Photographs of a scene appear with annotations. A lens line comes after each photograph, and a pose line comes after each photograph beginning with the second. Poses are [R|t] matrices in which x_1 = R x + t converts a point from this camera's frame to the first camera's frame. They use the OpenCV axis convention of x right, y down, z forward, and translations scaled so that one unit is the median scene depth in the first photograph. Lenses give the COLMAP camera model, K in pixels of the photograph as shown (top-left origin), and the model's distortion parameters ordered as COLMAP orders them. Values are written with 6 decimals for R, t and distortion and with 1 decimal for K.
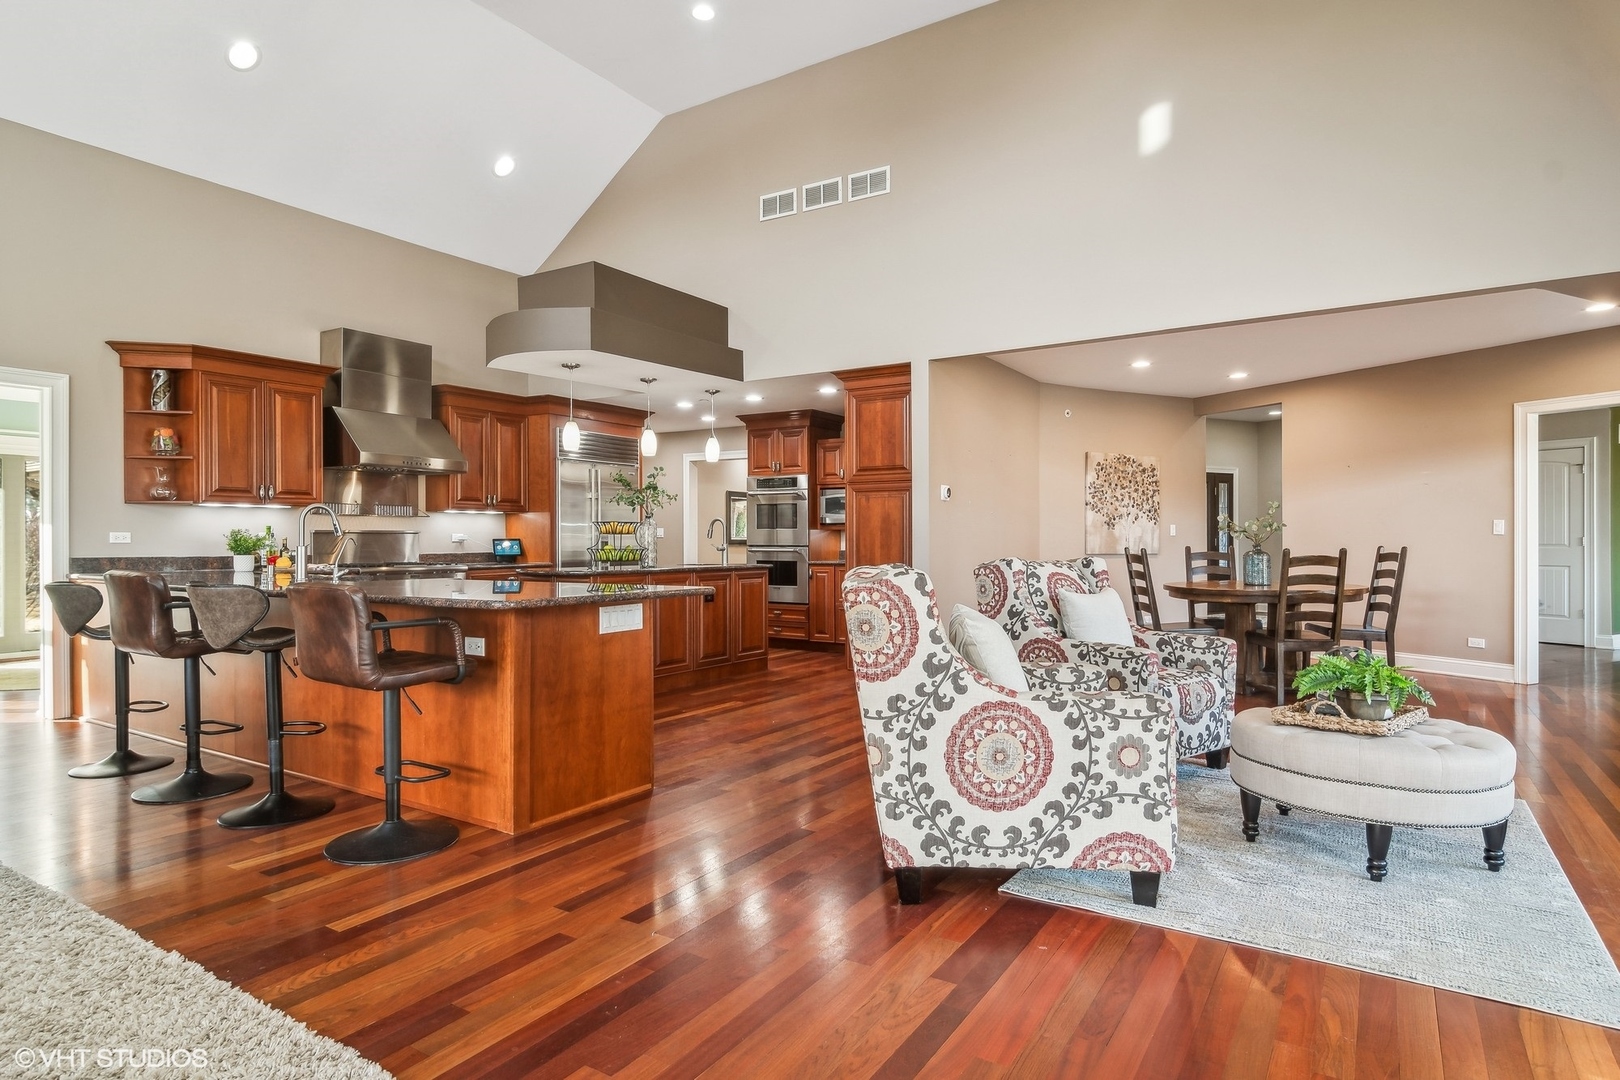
lens RADIAL K [[887.2, 0, 805.7], [0, 887.2, 541.0], [0, 0, 1]] dist [-0.000476, 0.000769]
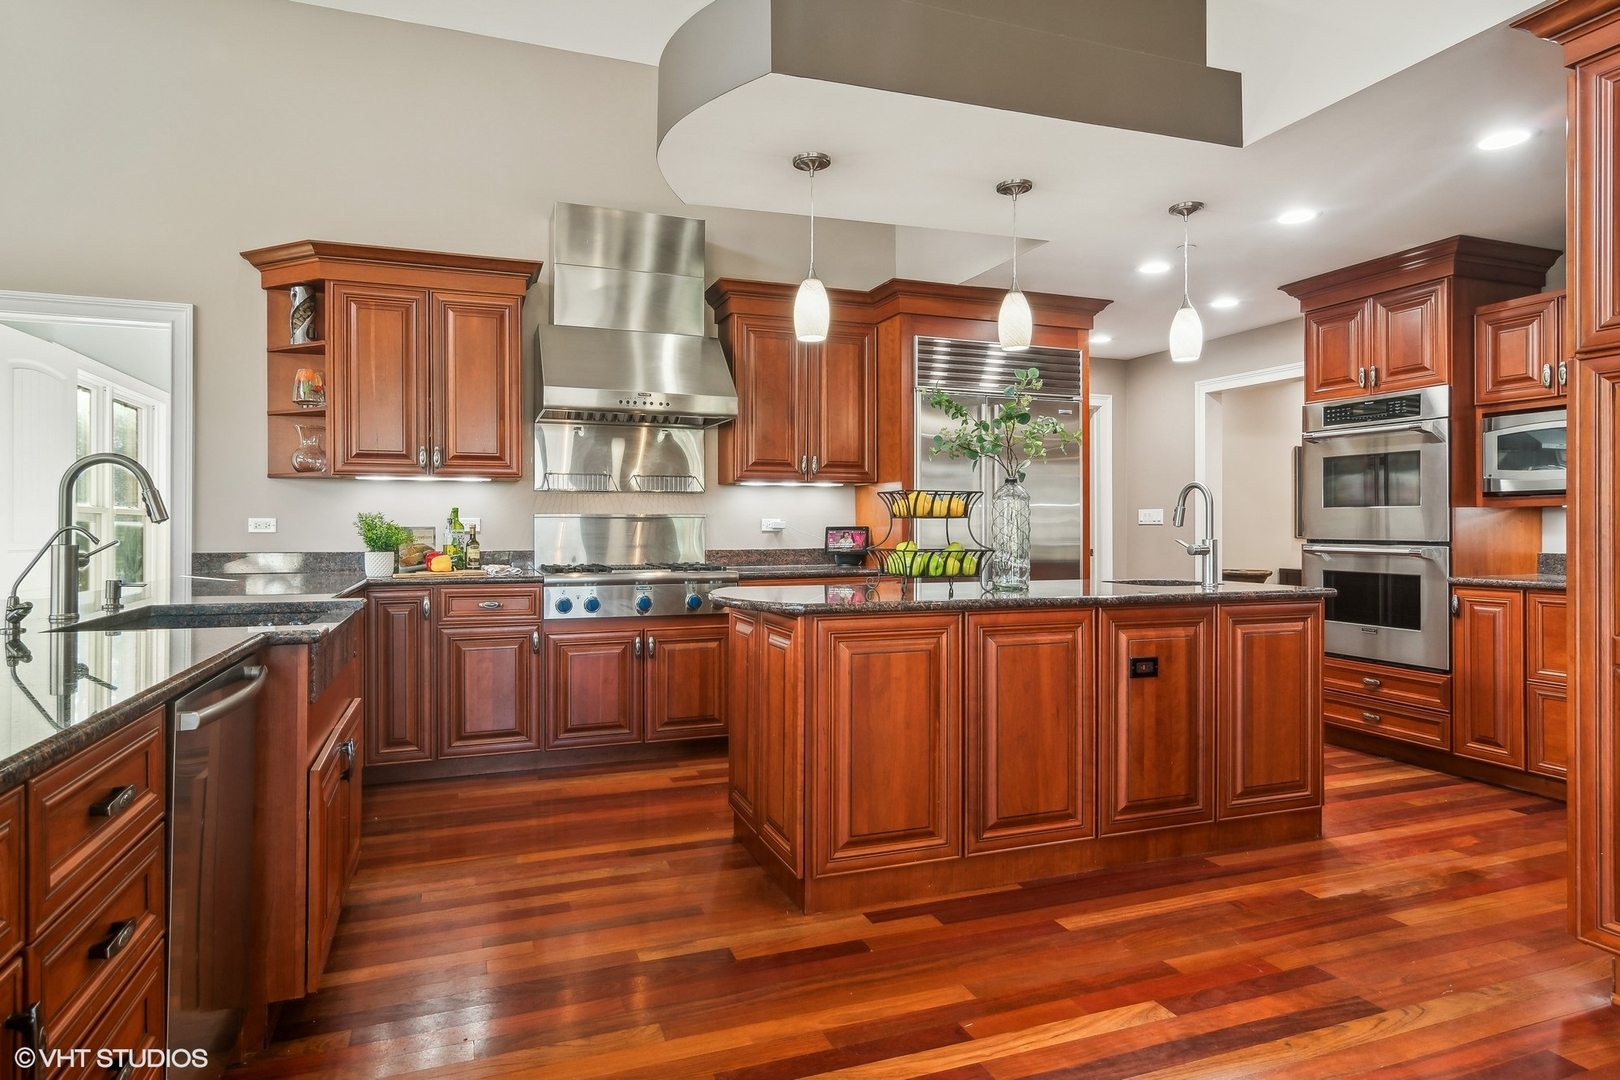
lens RADIAL K [[907.9, 0, 807.2], [0, 907.9, 529.4], [0, 0, 1]] dist [0.002857, -0.000407]
pose [[0.804636, 0.002991, -0.593760, 0.020990], [-0.001849, 0.999995, 0.002532, -0.002944], [0.593765, -0.000939, 0.804638, 0.641572]]
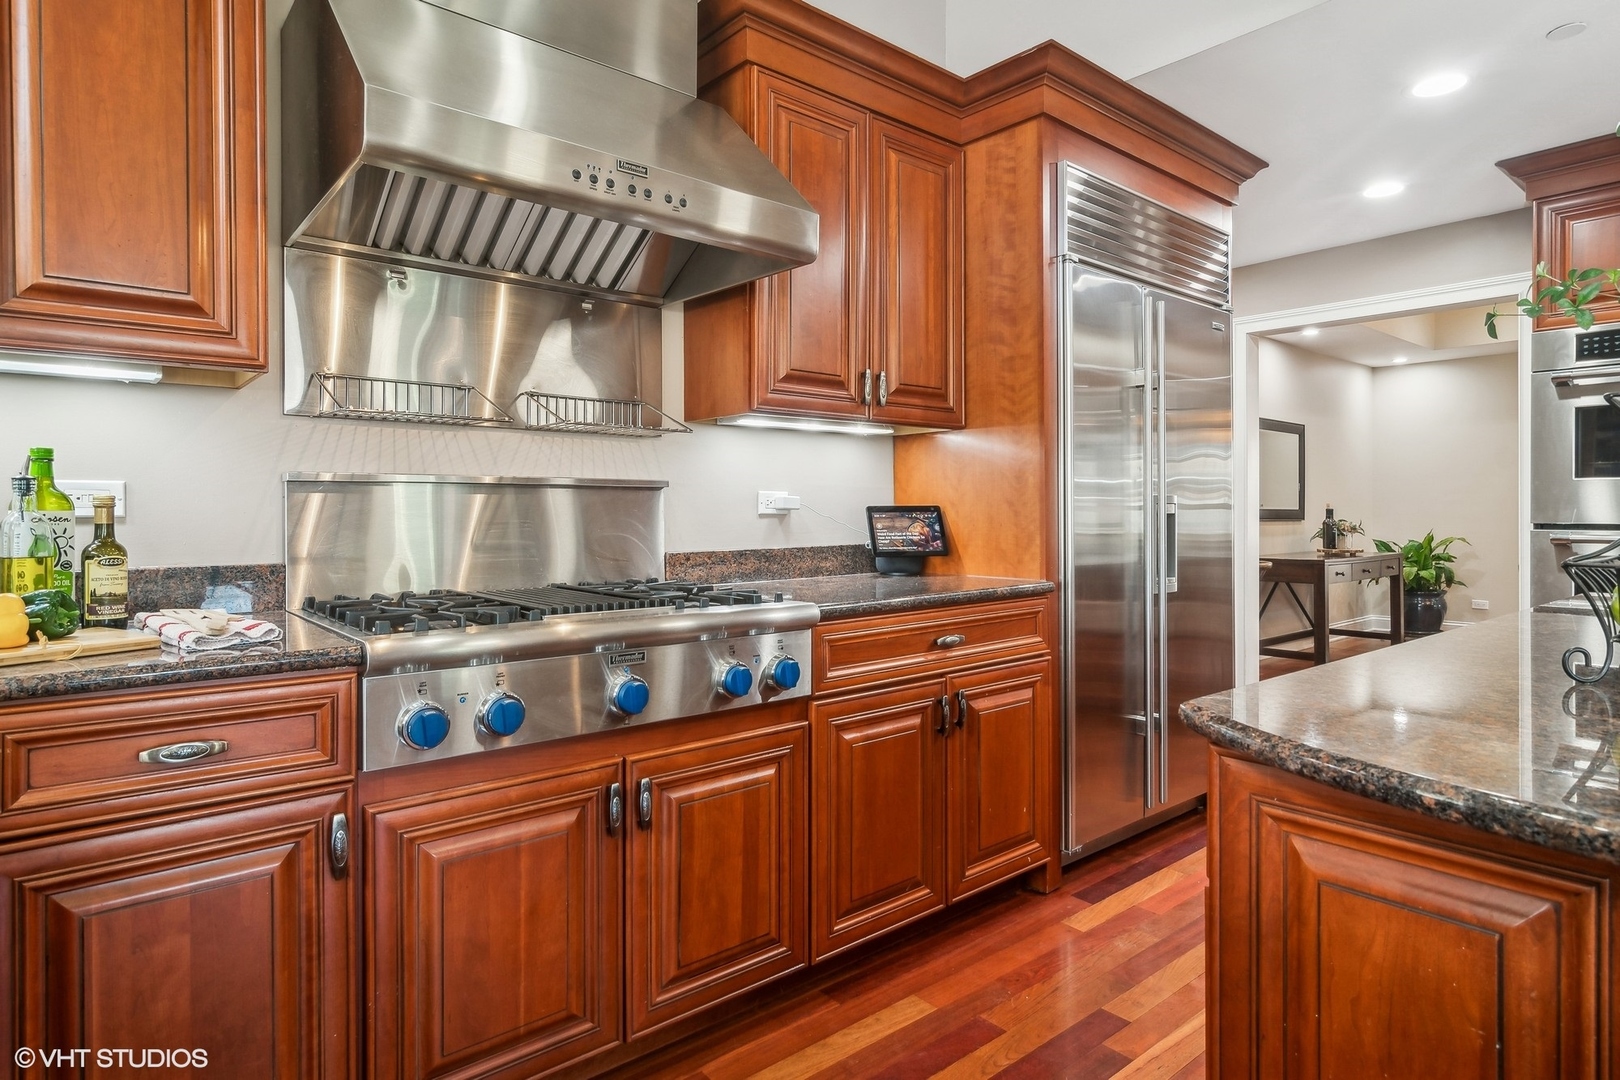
lens RADIAL K [[892.0, 0, 814.0], [0, 892.0, 514.7], [0, 0, 1]] dist [-0.000737, 0.000592]
pose [[0.957273, 0.001889, -0.289181, -0.365216], [-0.000745, 0.999991, 0.004066, -0.000568], [0.289186, -0.003676, 0.957266, 0.887141]]
